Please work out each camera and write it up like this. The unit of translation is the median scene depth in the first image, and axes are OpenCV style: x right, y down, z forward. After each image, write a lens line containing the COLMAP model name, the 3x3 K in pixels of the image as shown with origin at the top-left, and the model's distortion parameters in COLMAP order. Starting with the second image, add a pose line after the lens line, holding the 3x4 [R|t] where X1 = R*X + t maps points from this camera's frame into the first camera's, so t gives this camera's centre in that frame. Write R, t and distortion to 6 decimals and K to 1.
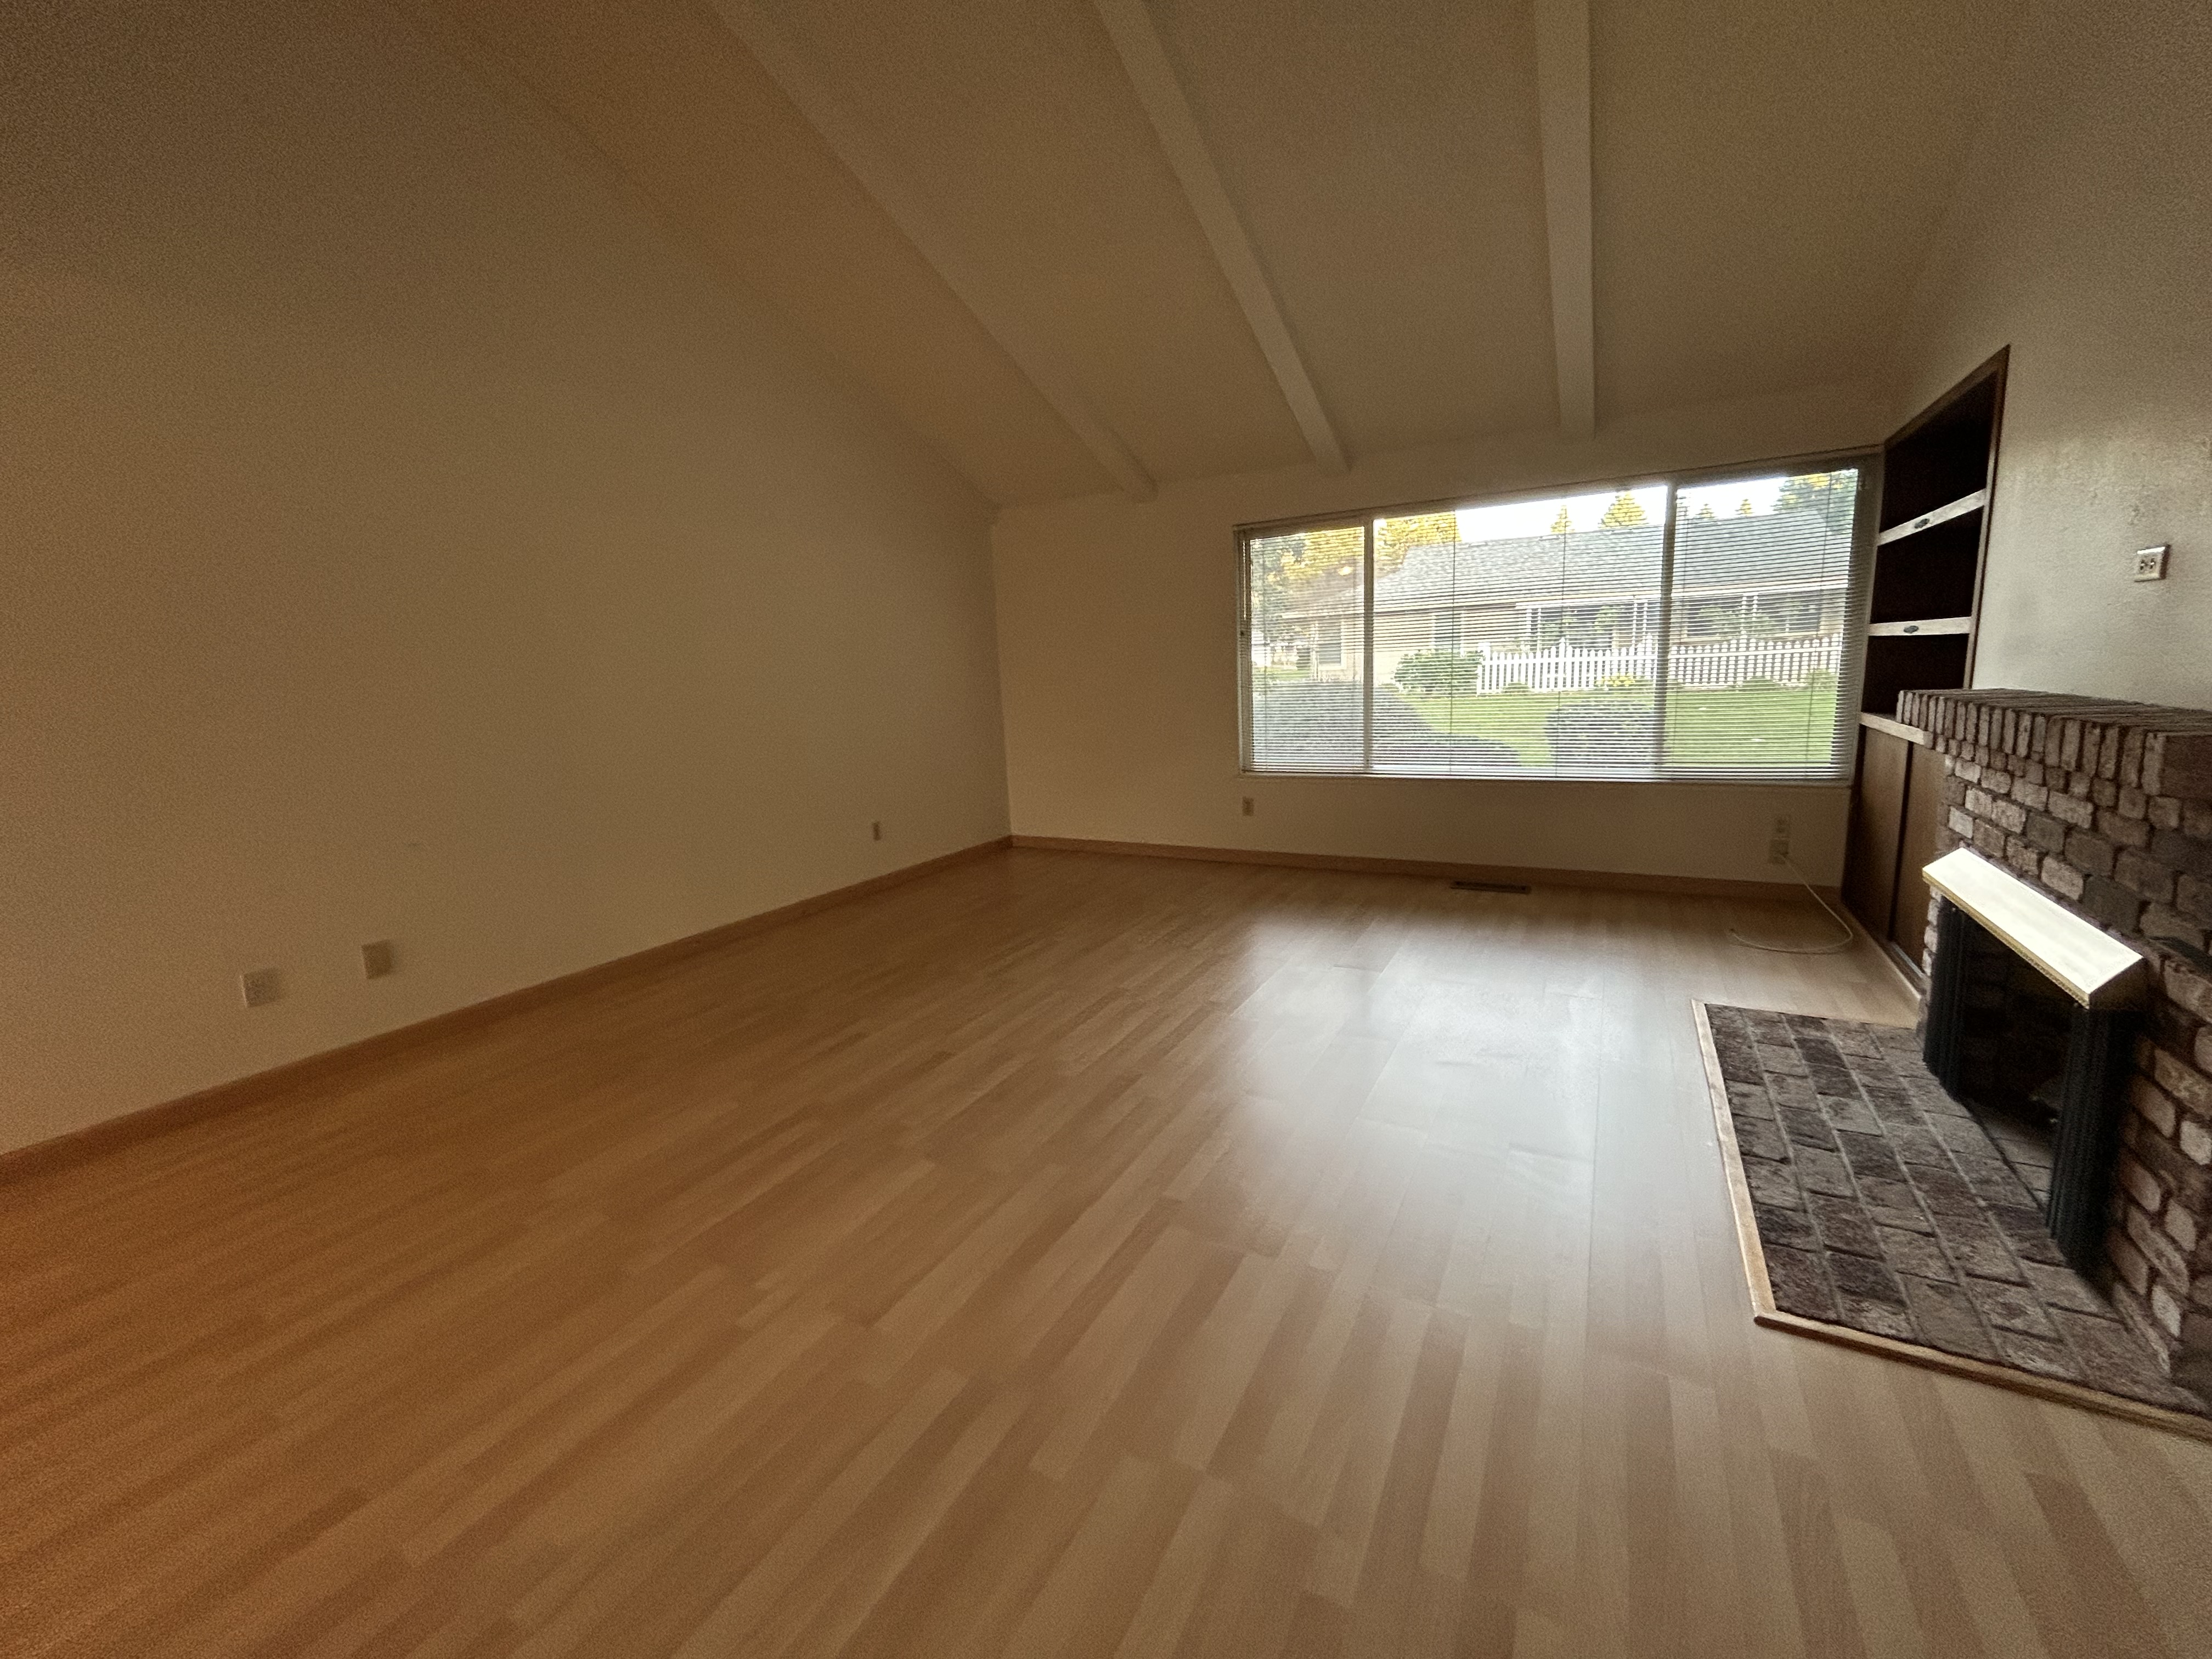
lens RADIAL K [[871.5, 0, 1111.2], [0, 871.5, 883.4], [0, 0, 1]] dist [-0.010409, 0.000050]
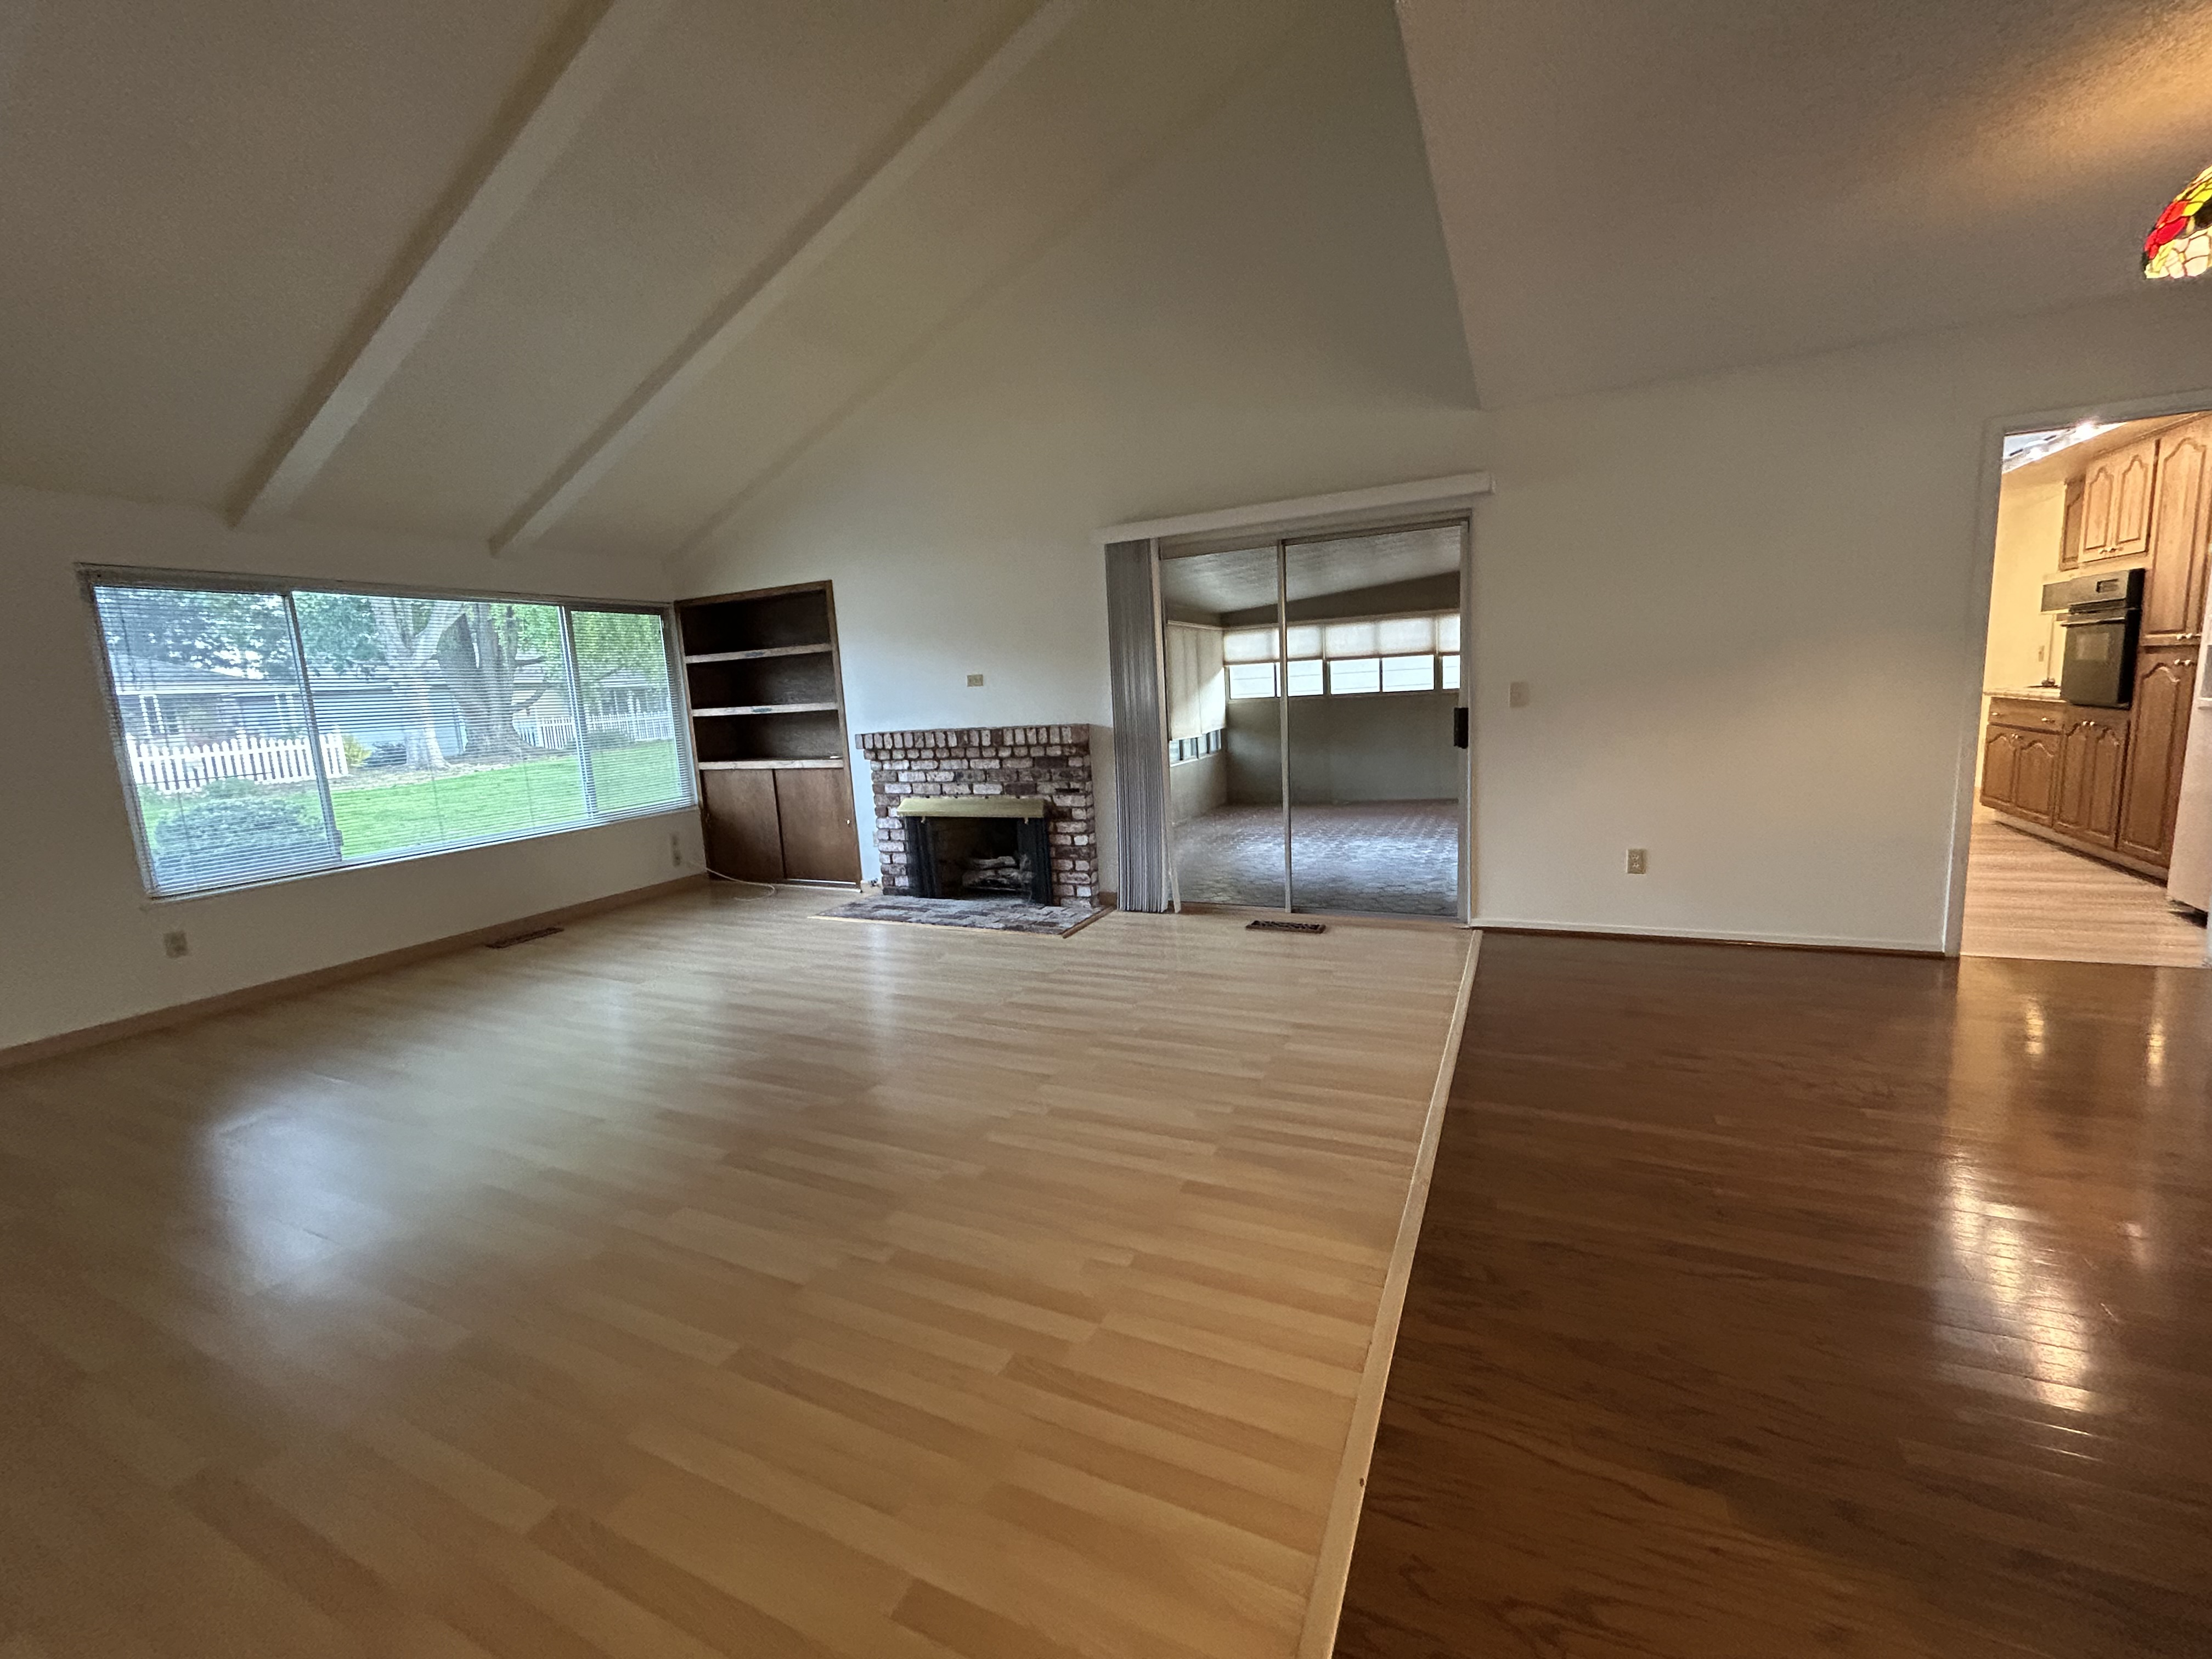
lens RADIAL K [[889.8, 0, 1116.8], [0, 889.8, 820.8], [0, 0, 1]] dist [0.000260, 0.000460]
pose [[-0.070629, -0.100201, 0.992457, -0.959632], [0.294018, 0.948649, 0.116702, -0.064155], [-0.953187, 0.300043, -0.037541, 0.384614]]
